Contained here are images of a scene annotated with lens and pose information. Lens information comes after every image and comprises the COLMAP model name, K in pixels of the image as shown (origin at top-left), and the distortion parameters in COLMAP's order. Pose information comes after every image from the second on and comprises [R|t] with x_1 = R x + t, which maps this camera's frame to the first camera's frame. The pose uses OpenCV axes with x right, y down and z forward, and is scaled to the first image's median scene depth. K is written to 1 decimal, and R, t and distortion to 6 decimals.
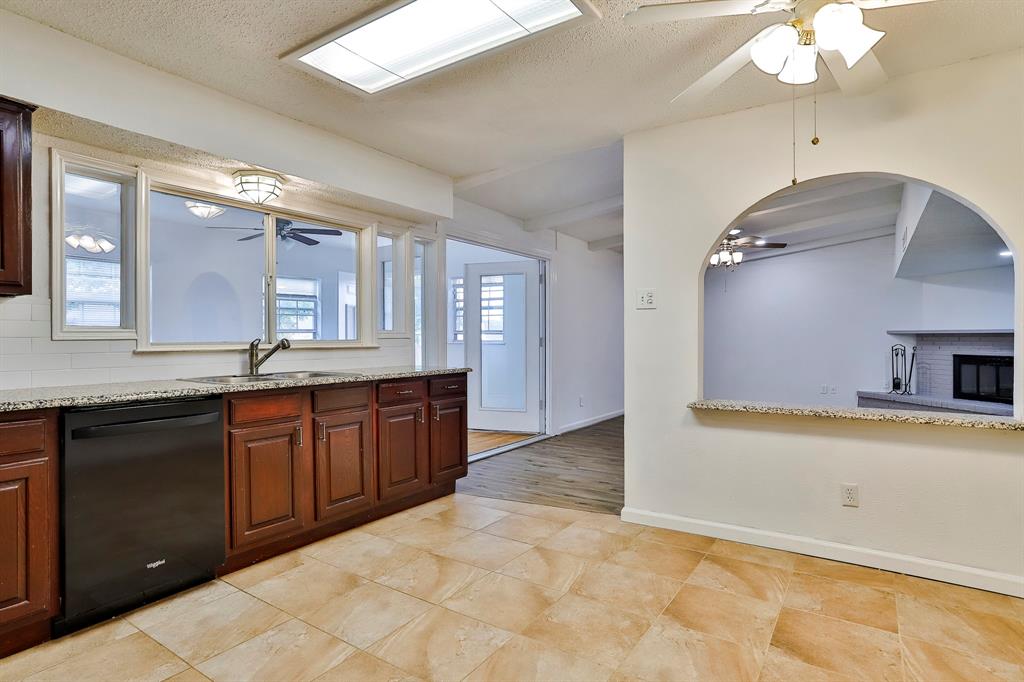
lens RADIAL K [[534.6, 0, 510.9], [0, 534.6, 338.0], [0, 0, 1]] dist [0.006407, 0.001277]
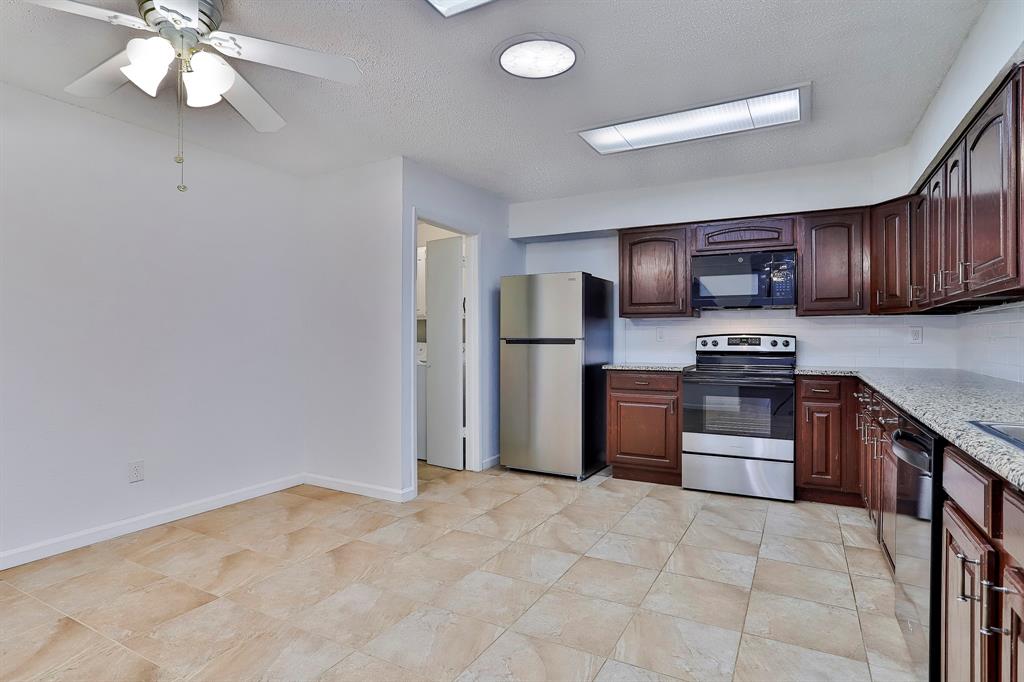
lens RADIAL K [[534.6, 0, 512.3], [0, 534.6, 340.2], [0, 0, 1]] dist [0.006407, 0.001277]
pose [[-0.995717, 0.004787, -0.092330, -0.009335], [0.004423, 0.999982, 0.004140, -0.001165], [0.092349, 0.003714, -0.995720, 1.137130]]
